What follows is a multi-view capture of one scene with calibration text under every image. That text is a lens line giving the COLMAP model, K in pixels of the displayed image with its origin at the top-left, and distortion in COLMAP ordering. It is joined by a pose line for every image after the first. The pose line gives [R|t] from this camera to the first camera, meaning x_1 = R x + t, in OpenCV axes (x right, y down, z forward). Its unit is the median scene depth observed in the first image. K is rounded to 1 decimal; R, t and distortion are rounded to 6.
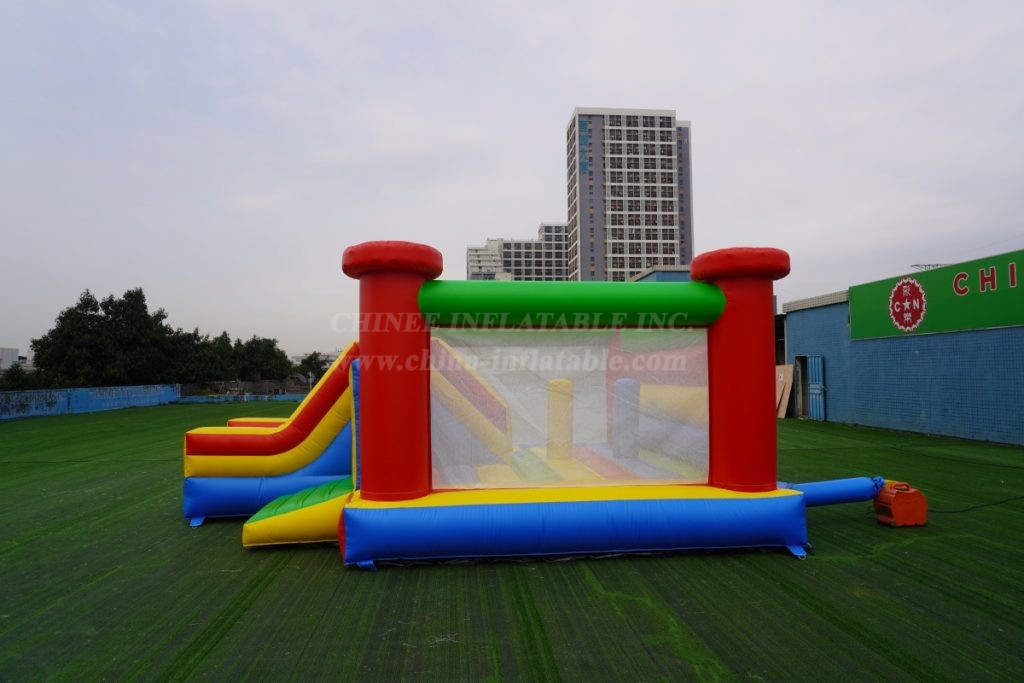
lens RADIAL K [[681.5, 0, 511.7], [0, 681.5, 342.0], [0, 0, 1]] dist [-0.012896, 0.001139]
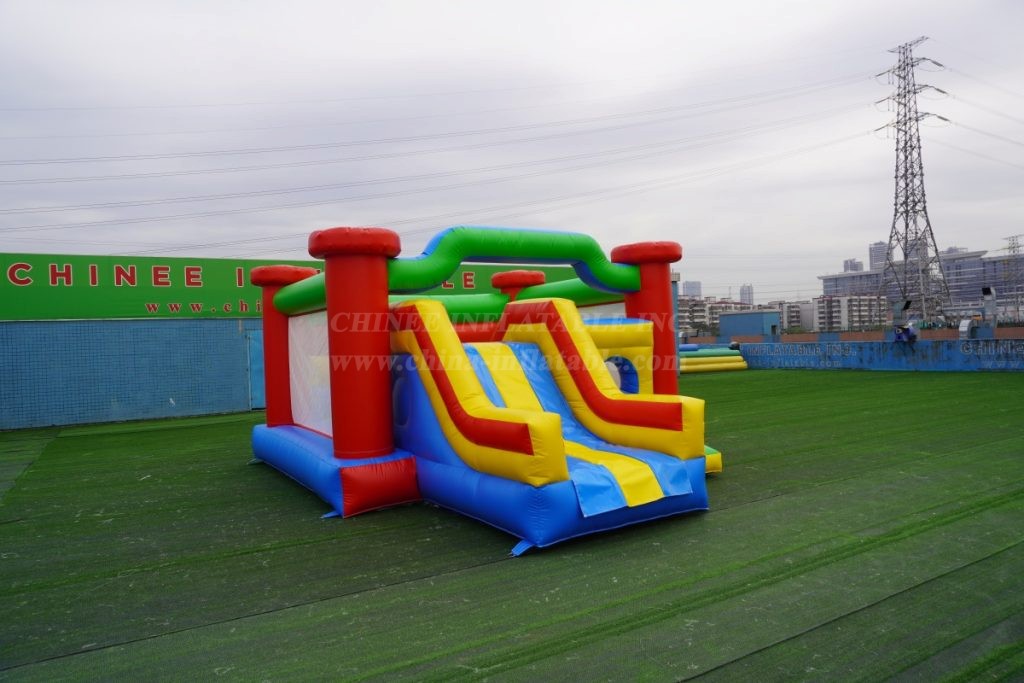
lens RADIAL K [[681.5, 0, 512.0], [0, 681.5, 333.4], [0, 0, 1]] dist [-0.012896, 0.001139]
pose [[-0.429184, 0.035183, 0.902531, -0.623457], [0.004488, 0.999312, -0.036821, 0.047635], [-0.903206, -0.011753, -0.429047, 0.878528]]
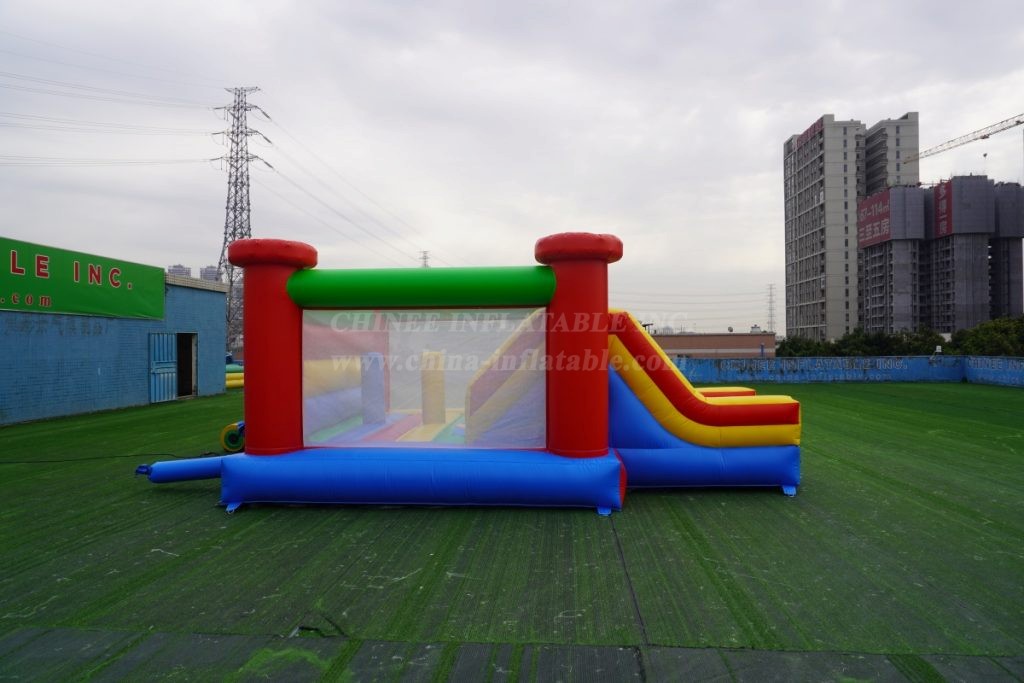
lens RADIAL K [[681.5, 0, 511.5], [0, 681.5, 344.4], [0, 0, 1]] dist [-0.012896, 0.001139]
pose [[-0.988220, 0.020055, 0.151719, -0.128039], [0.013833, 0.999024, -0.041959, 0.057473], [-0.152412, -0.039366, -0.987533, 1.297419]]
